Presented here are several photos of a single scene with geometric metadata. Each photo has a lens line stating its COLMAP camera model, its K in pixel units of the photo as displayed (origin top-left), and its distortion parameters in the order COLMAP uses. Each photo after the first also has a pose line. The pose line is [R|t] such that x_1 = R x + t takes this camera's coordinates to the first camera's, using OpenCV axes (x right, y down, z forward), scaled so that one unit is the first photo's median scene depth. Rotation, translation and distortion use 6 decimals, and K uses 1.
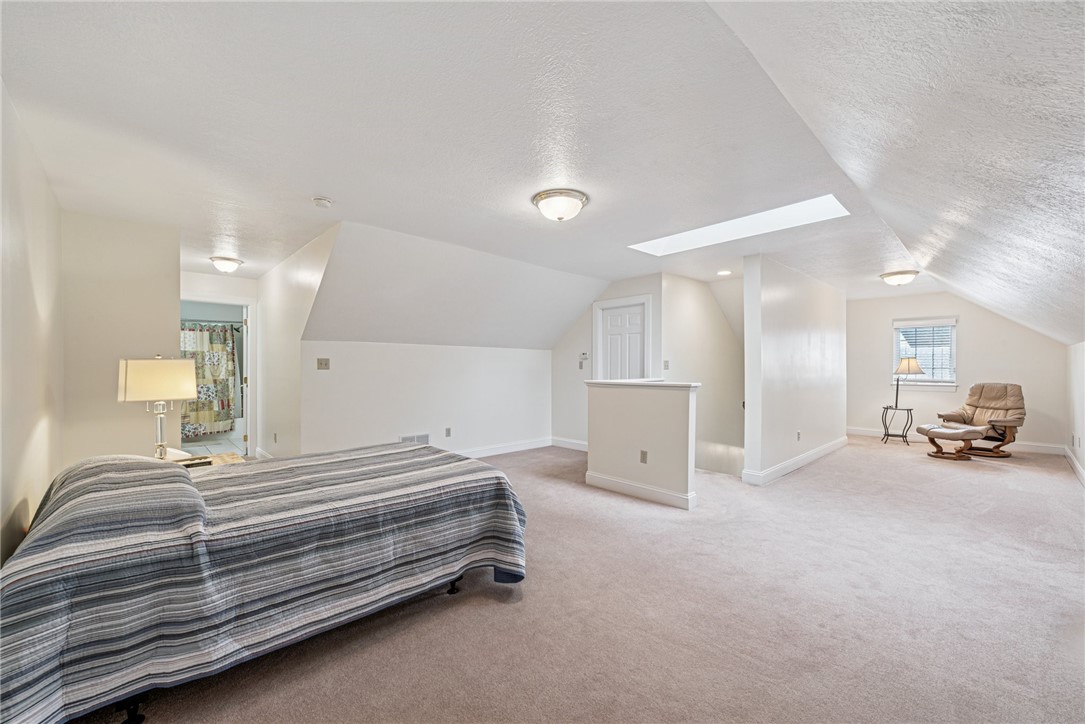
lens RADIAL K [[429.9, 0, 542.3], [0, 429.9, 365.9], [0, 0, 1]] dist [0.012928, -0.000046]
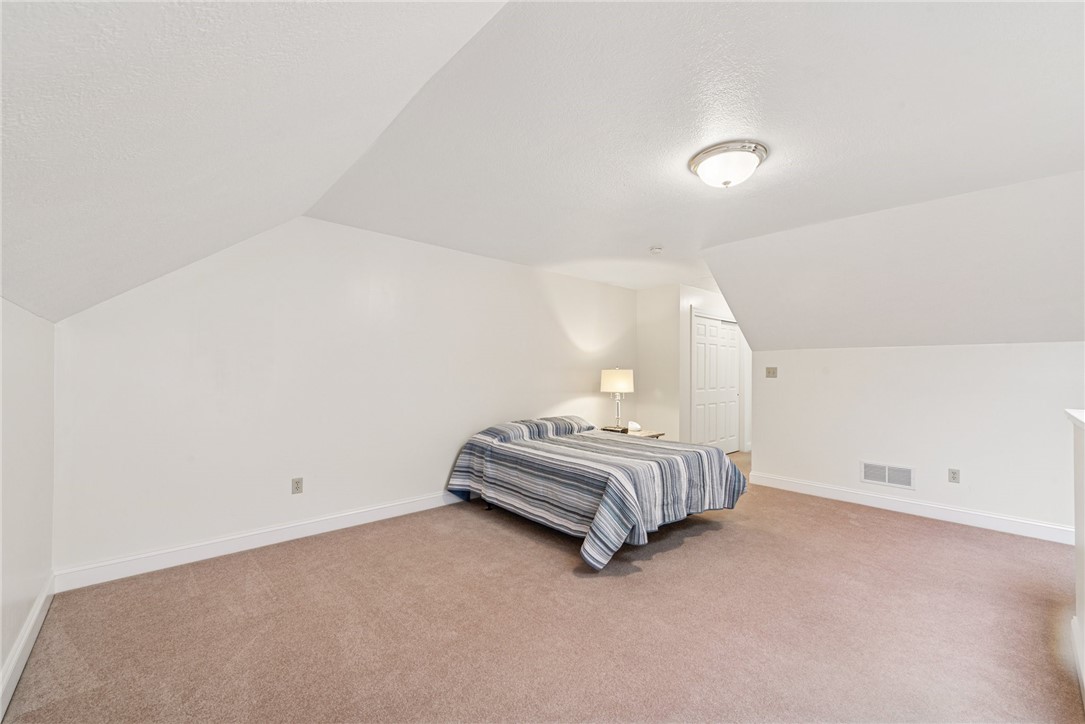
lens RADIAL K [[443.3, 0, 549.1], [0, 443.3, 371.8], [0, 0, 1]] dist [0.012416, -0.000286]
pose [[-0.017257, -0.003842, -0.999844, 0.835409], [-0.009587, 0.999947, -0.003677, 0.004406], [0.999805, 0.009522, -0.017293, 0.694562]]
